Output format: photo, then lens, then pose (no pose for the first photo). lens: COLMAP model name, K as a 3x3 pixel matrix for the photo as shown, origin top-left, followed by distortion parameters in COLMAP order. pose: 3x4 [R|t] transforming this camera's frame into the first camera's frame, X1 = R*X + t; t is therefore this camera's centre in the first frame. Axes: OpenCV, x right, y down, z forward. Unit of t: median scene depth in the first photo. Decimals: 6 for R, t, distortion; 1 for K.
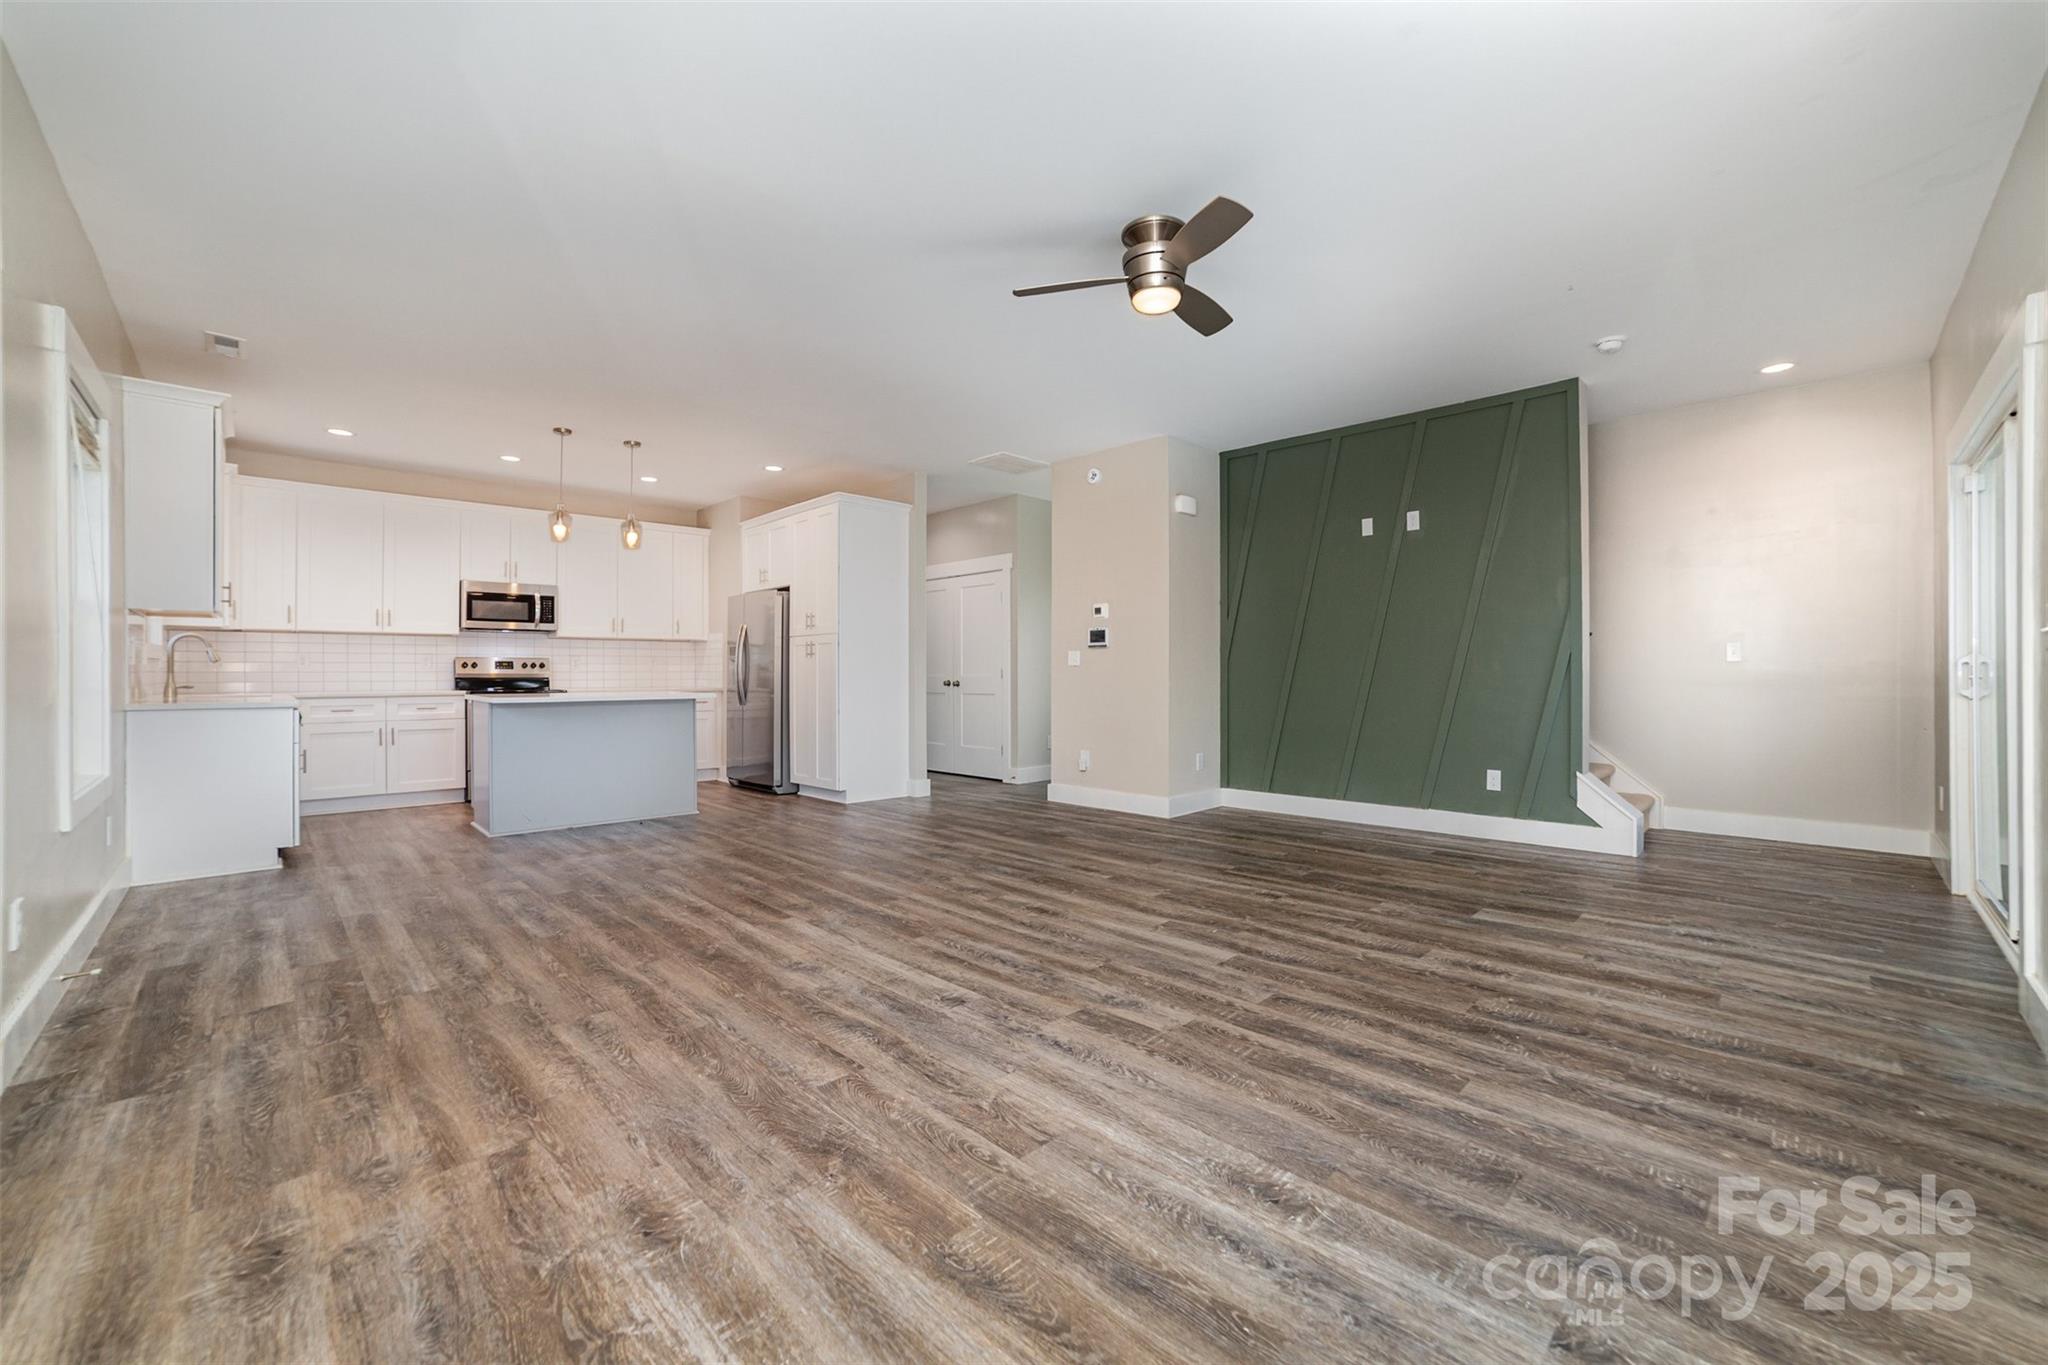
lens RADIAL K [[814.1, 0, 1030.2], [0, 814.1, 675.9], [0, 0, 1]] dist [-0.015452, 0.000562]
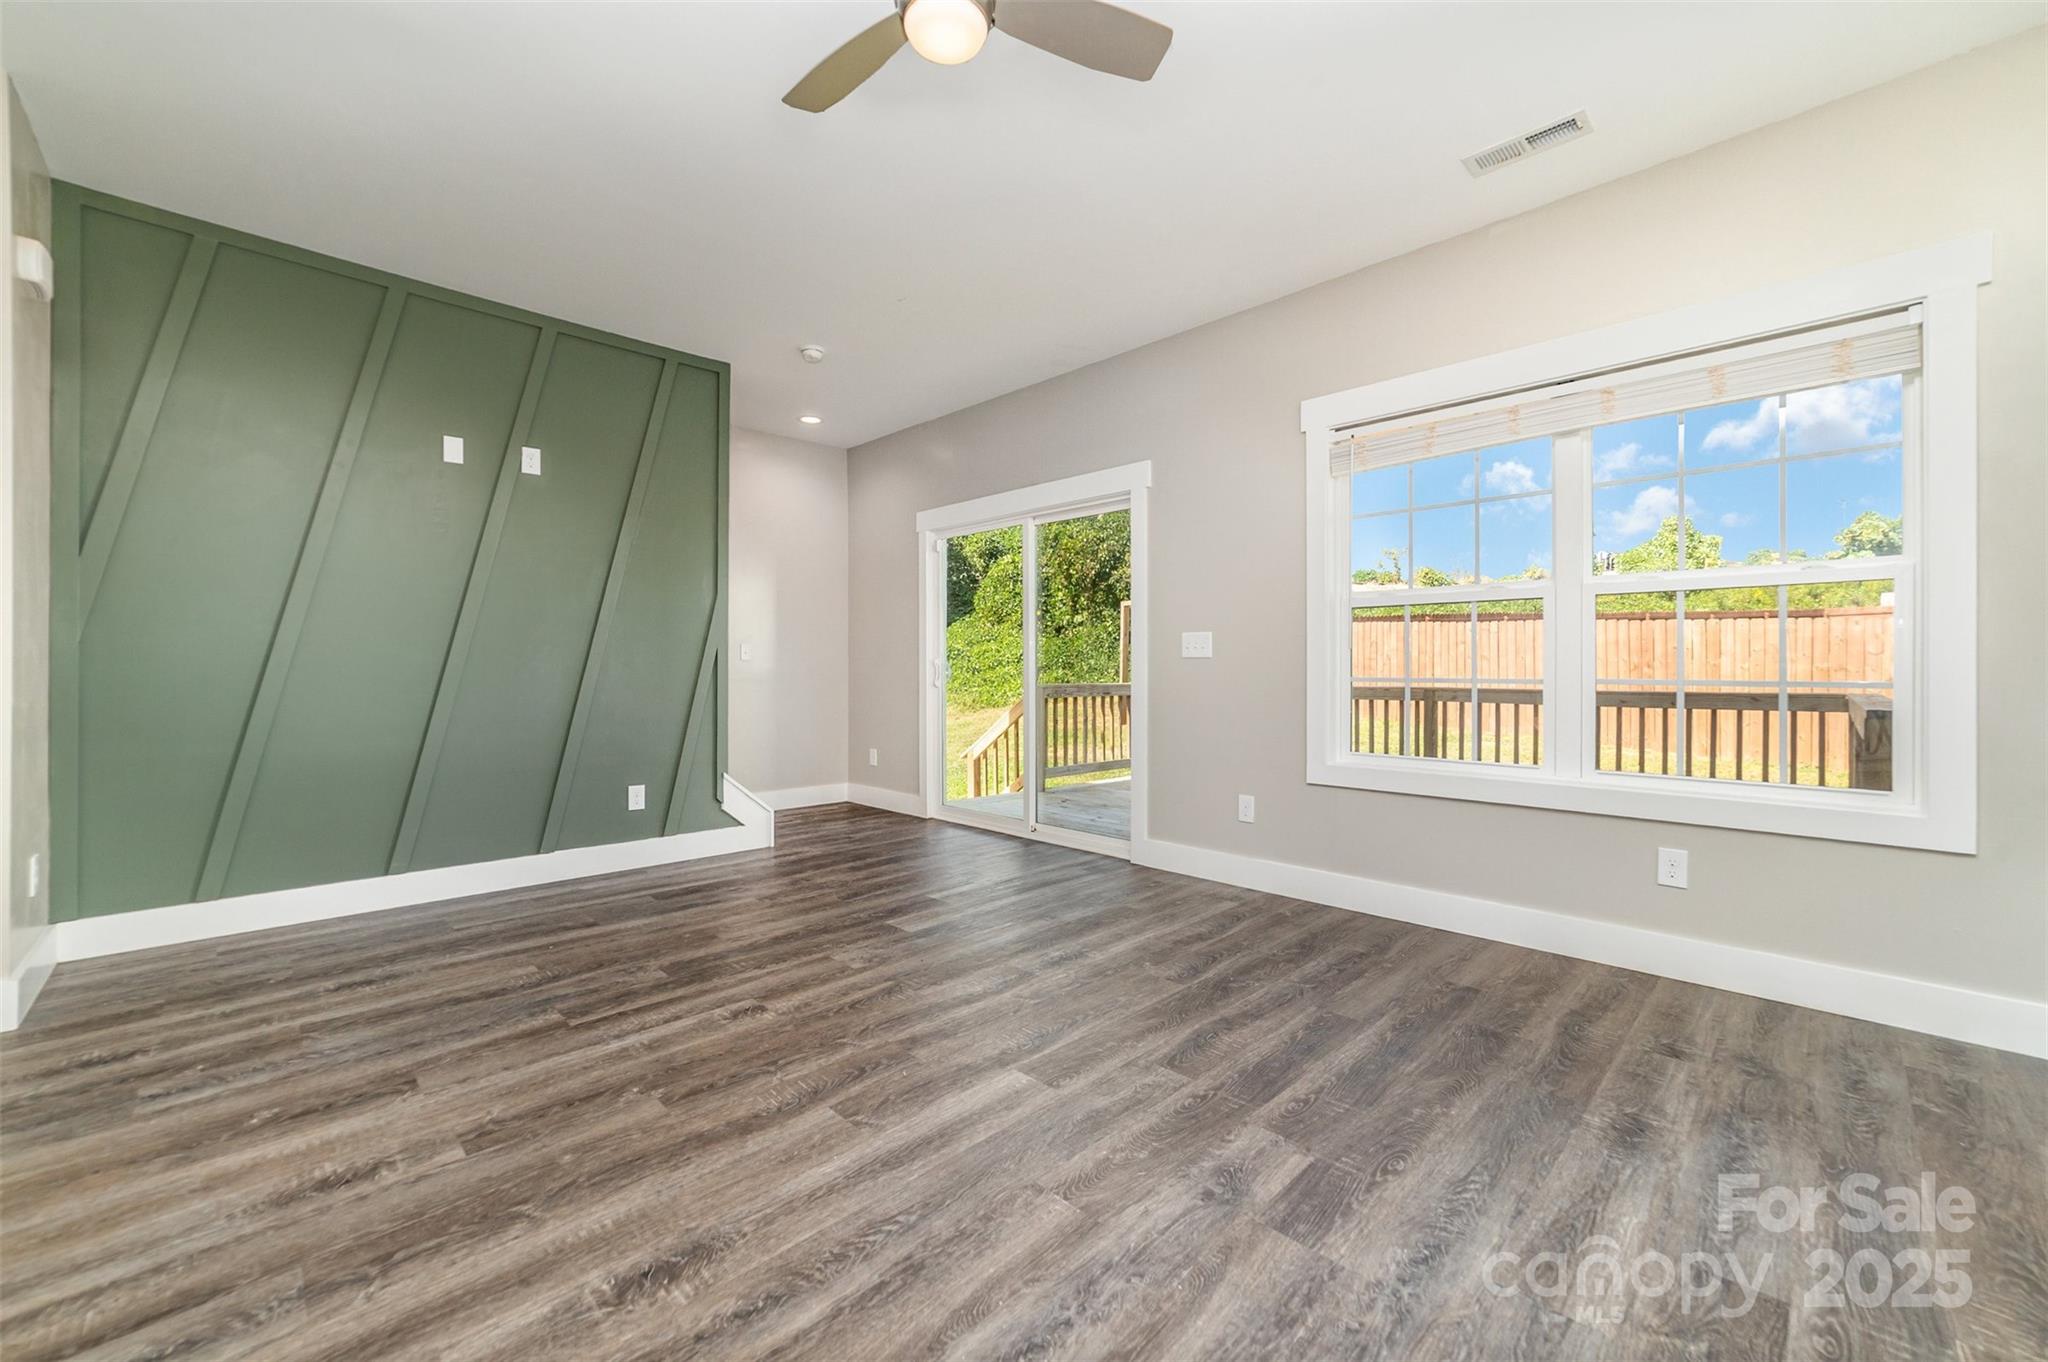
lens RADIAL K [[814.1, 0, 1030.2], [0, 814.1, 674.4], [0, 0, 1]] dist [-0.015452, 0.000562]
pose [[0.003992, 0.001197, 0.999991, -0.436153], [0.001770, 0.999998, -0.001204, 0.005244], [-0.999990, 0.001775, 0.003990, 0.972553]]
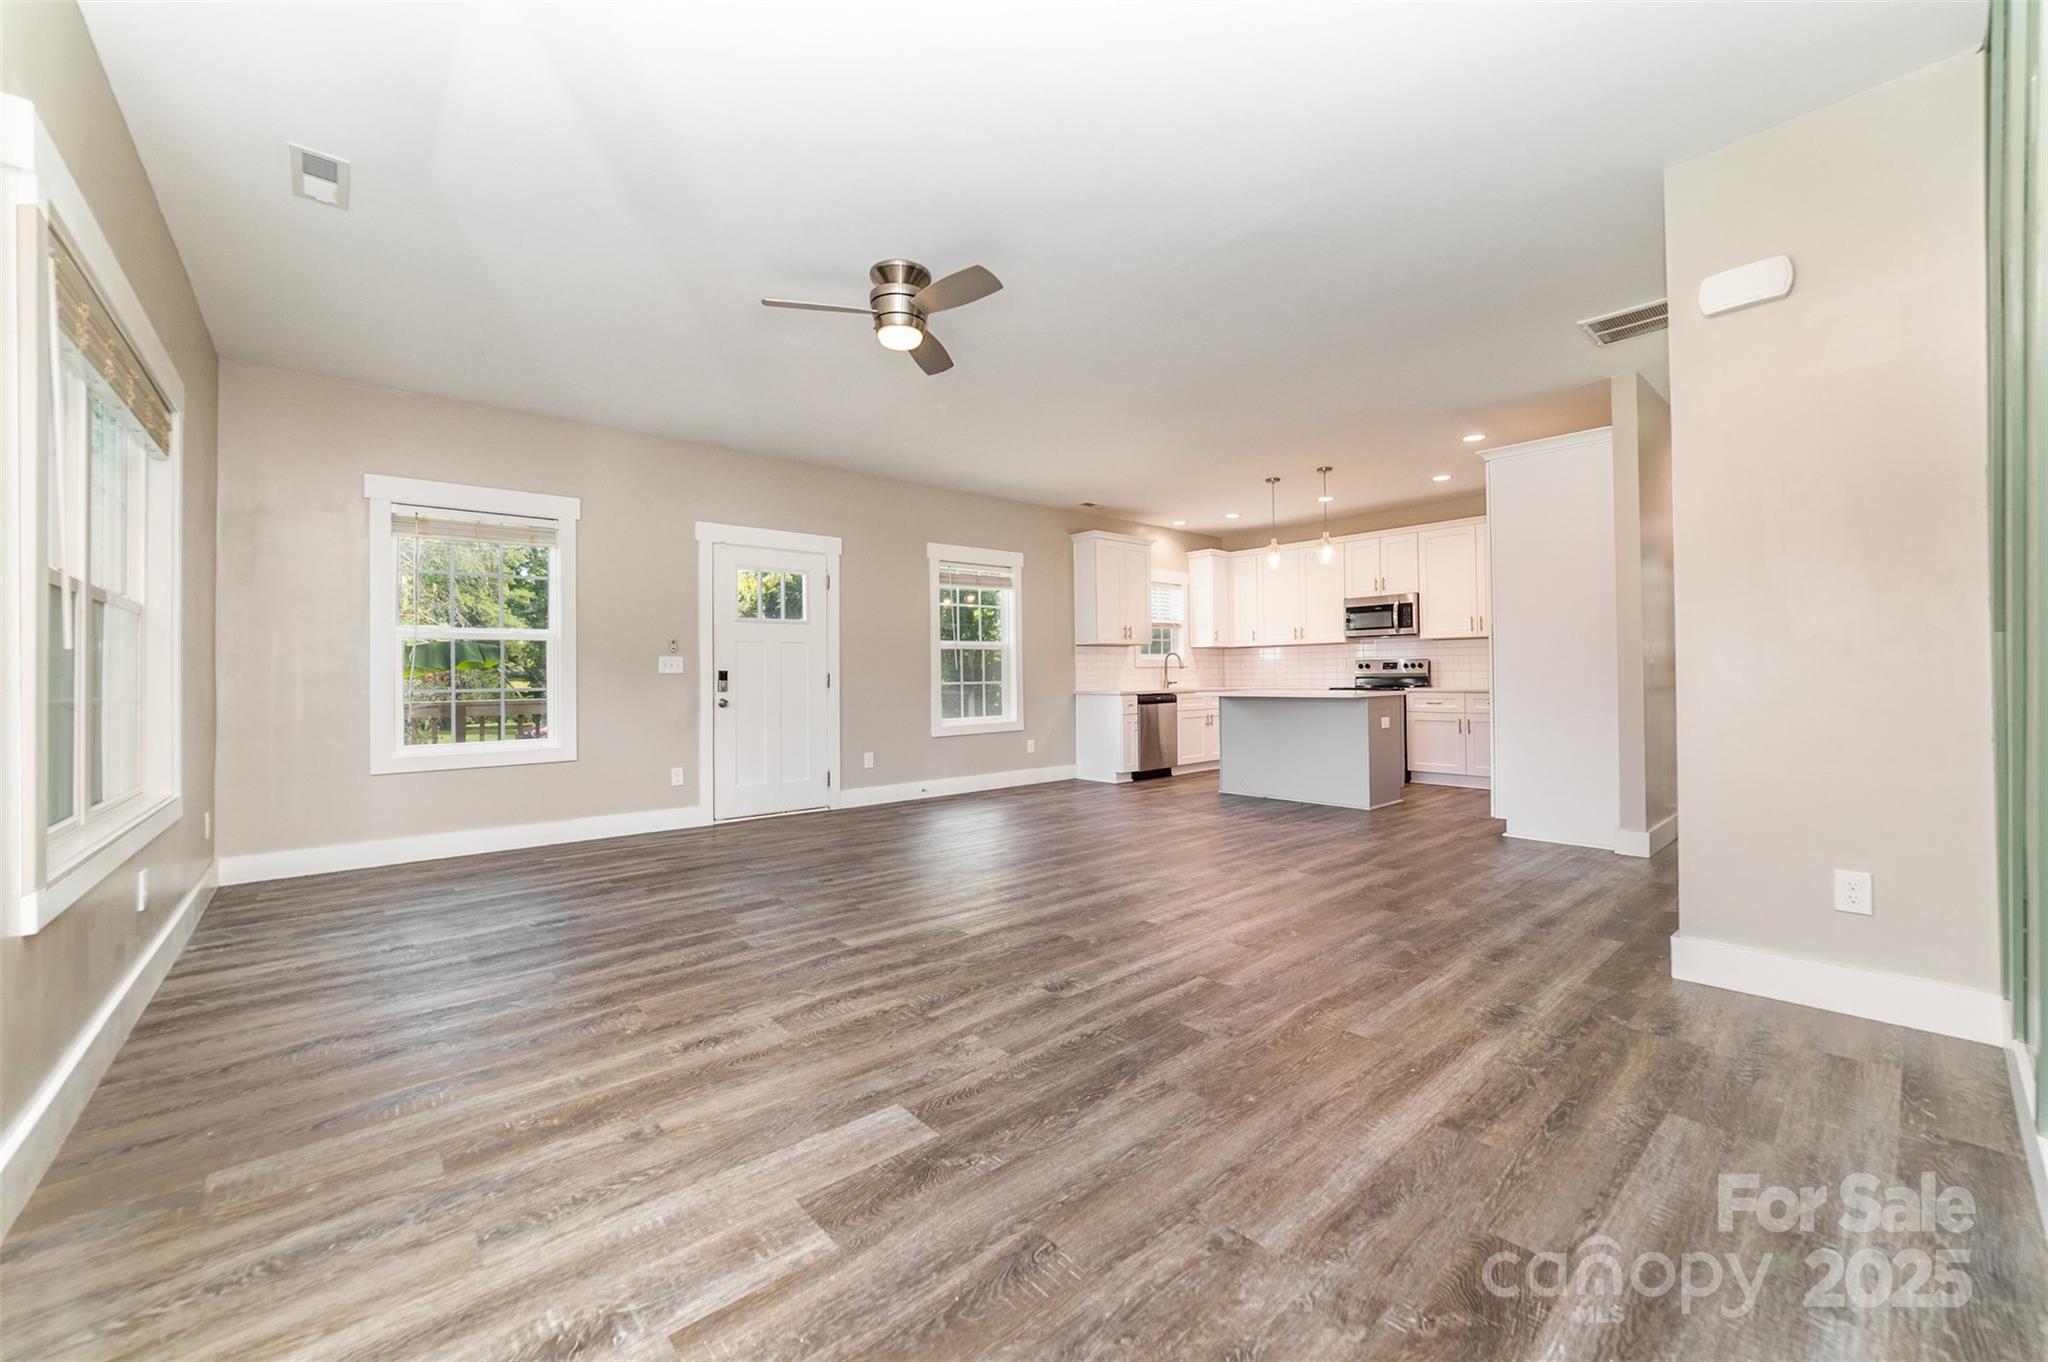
lens RADIAL K [[773.4, 0, 1031.6], [0, 773.4, 673.3], [0, 0, 1]] dist [0.000329, -0.012162]
pose [[-0.056366, -0.004751, -0.998399, 1.227272], [0.009832, 0.999938, -0.005314, -0.001686], [0.998362, -0.010116, -0.056316, 1.278385]]
